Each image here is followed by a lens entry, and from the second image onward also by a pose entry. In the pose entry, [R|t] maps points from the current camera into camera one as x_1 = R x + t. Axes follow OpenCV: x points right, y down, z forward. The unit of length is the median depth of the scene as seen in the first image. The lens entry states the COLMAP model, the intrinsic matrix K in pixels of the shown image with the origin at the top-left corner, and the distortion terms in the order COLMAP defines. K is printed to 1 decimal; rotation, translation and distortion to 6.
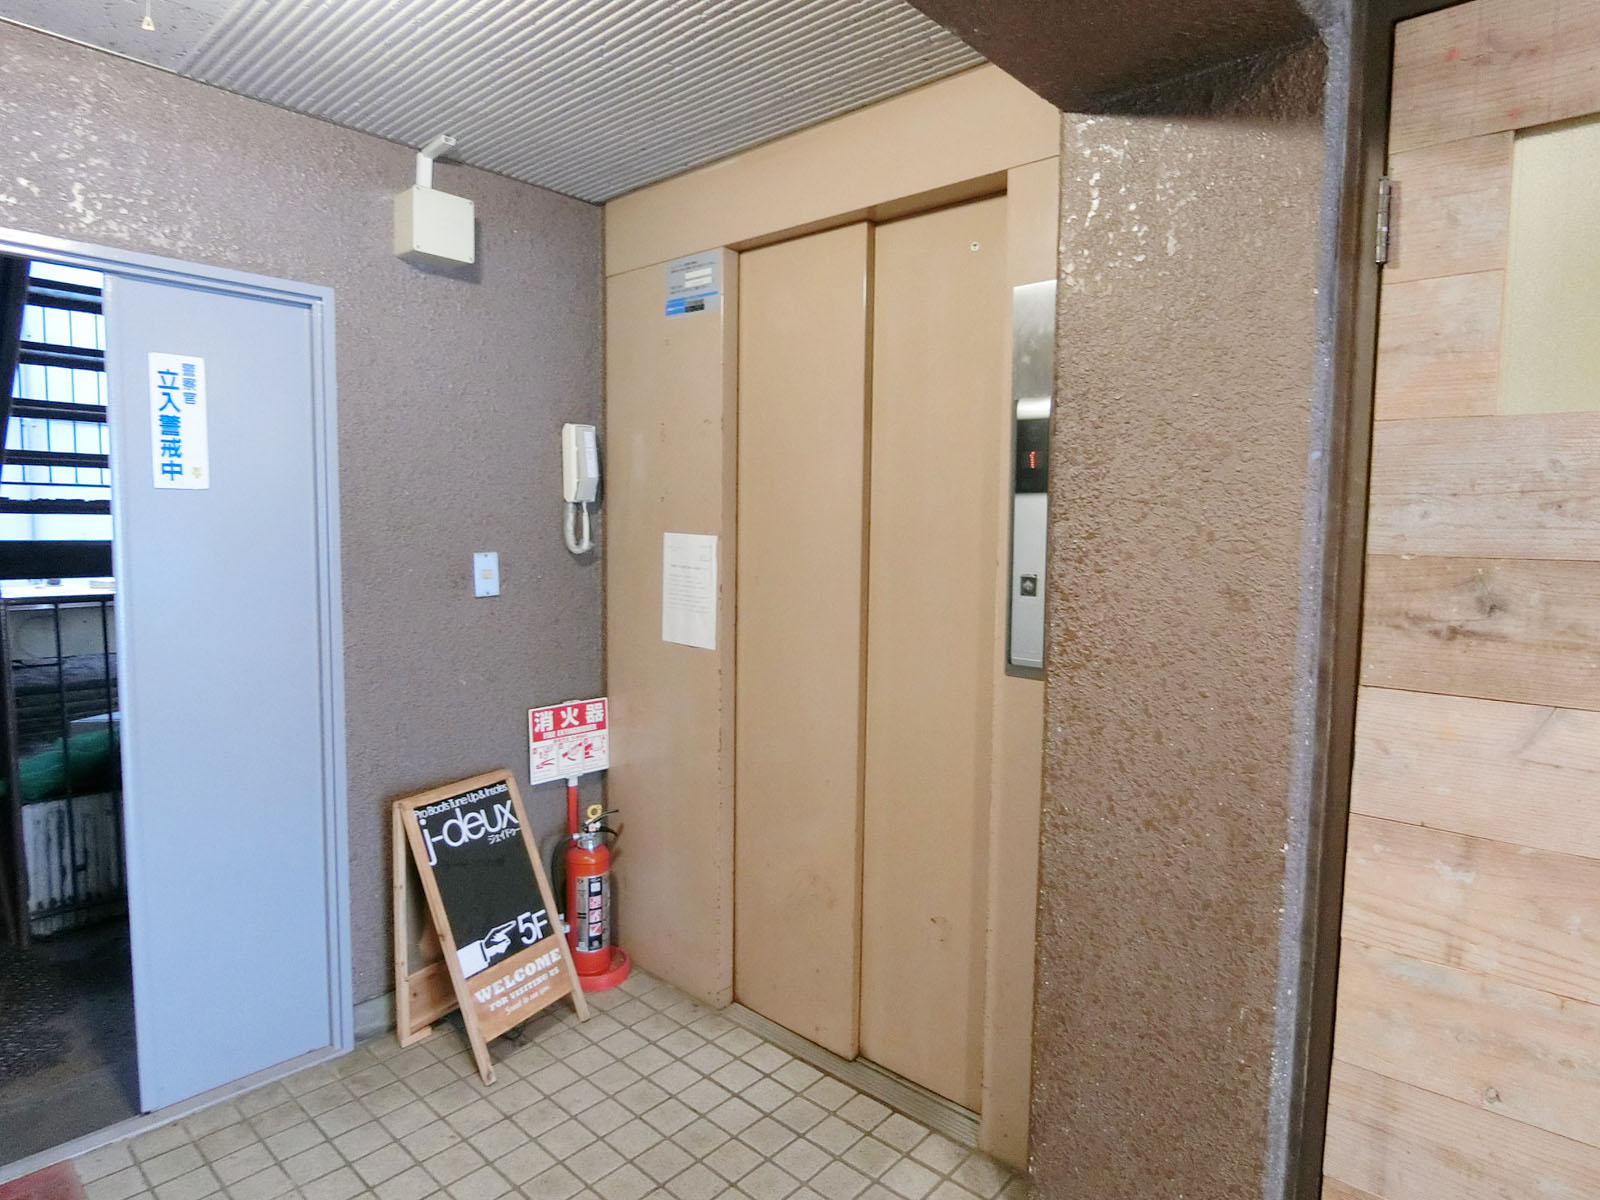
lens RADIAL K [[905.5, 0, 802.0], [0, 905.5, 591.1], [0, 0, 1]] dist [-0.007943, -0.003658]
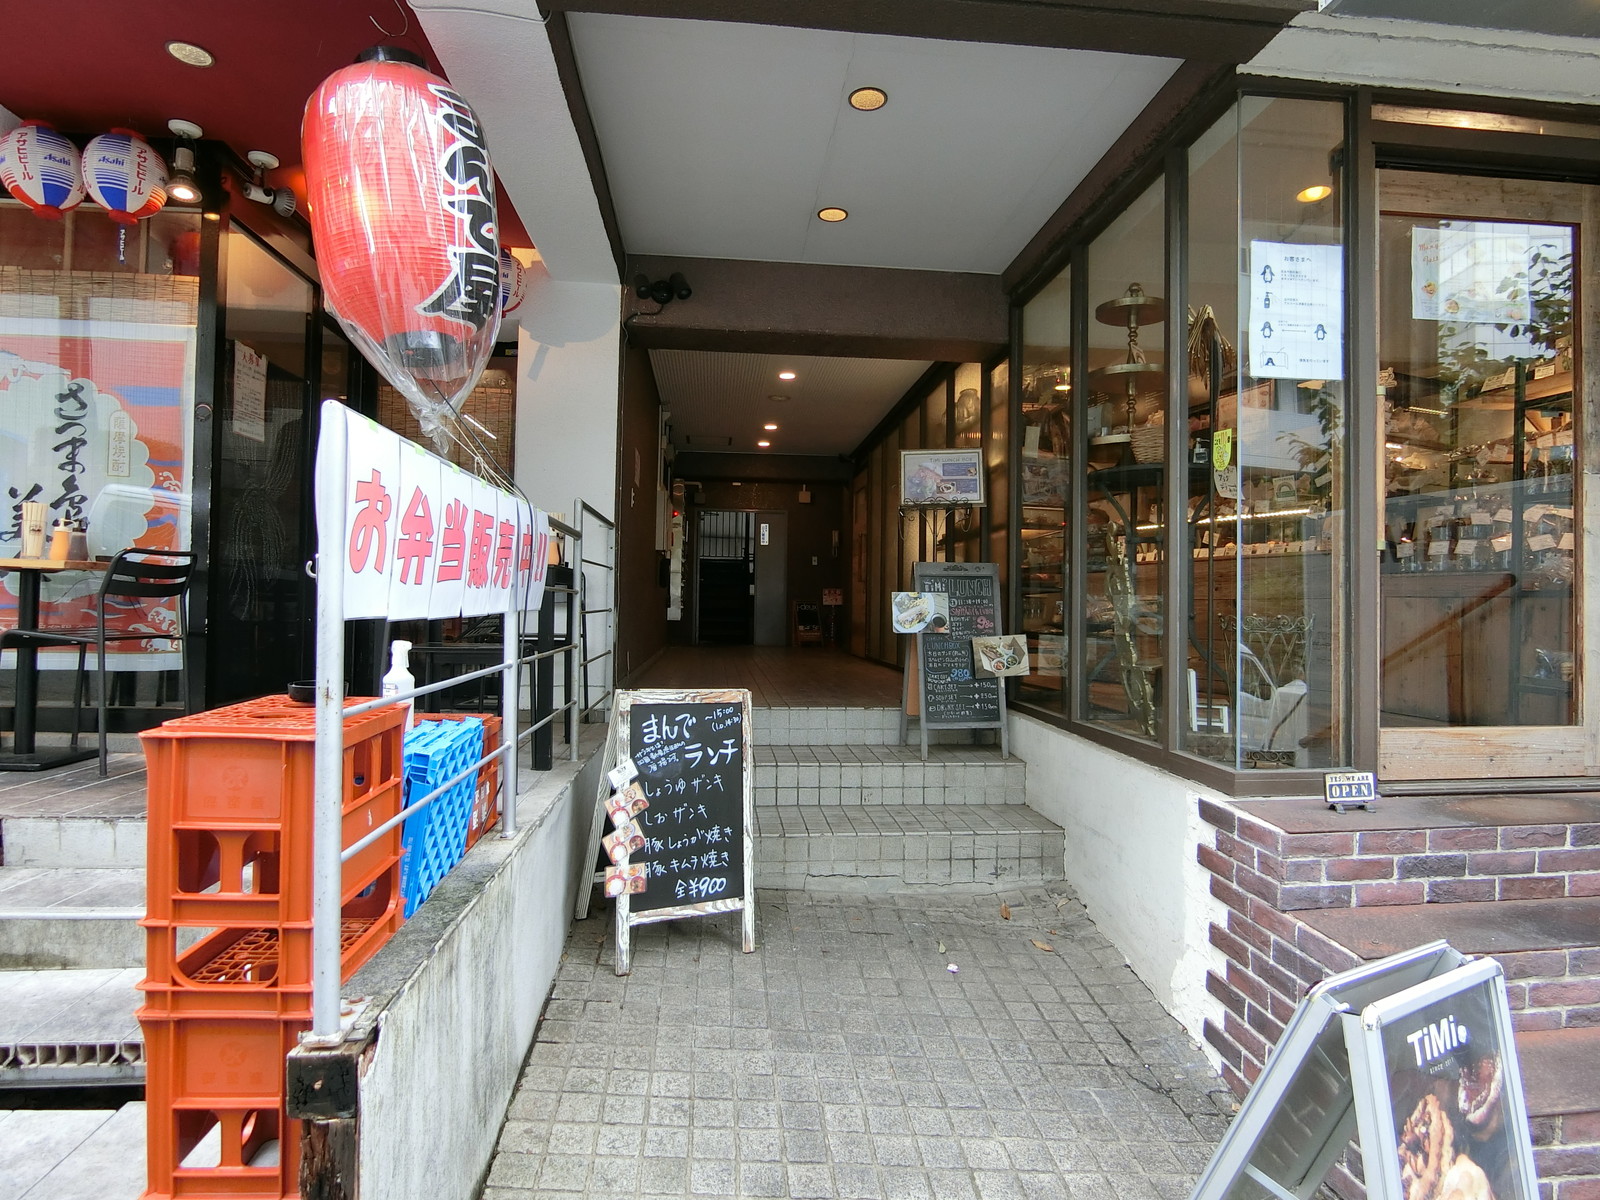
lens RADIAL K [[905.5, 0, 801.9], [0, 905.5, 594.5], [0, 0, 1]] dist [-0.007943, -0.003658]
pose [[0.736116, -0.015721, -0.676673, 3.462273], [-0.051830, 0.995486, -0.079512, 0.655547], [0.674868, 0.093602, 0.731978, -3.156091]]
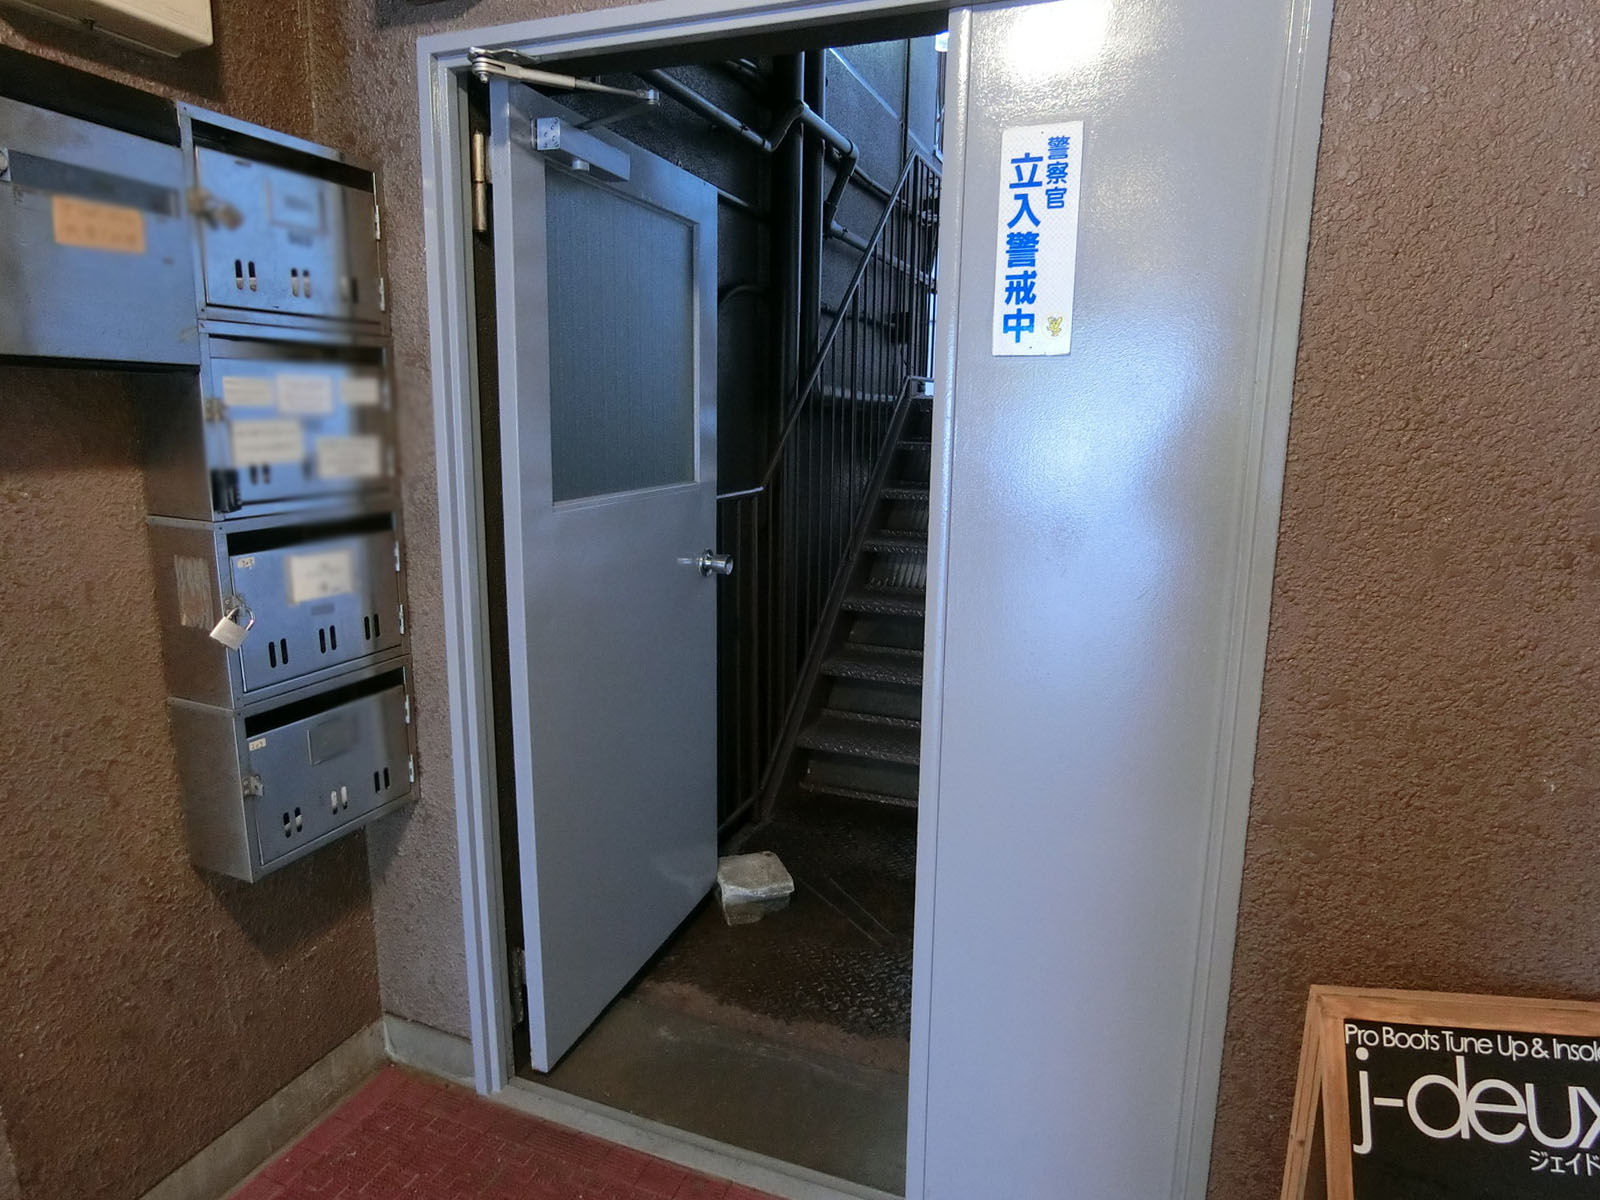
lens RADIAL K [[905.5, 0, 805.6], [0, 905.5, 586.5], [0, 0, 1]] dist [-0.007943, -0.003658]
pose [[0.354615, 0.166004, -0.920158, -0.132640], [-0.080751, 0.985874, 0.146740, -0.032333], [0.931519, 0.022268, 0.363011, 0.563517]]
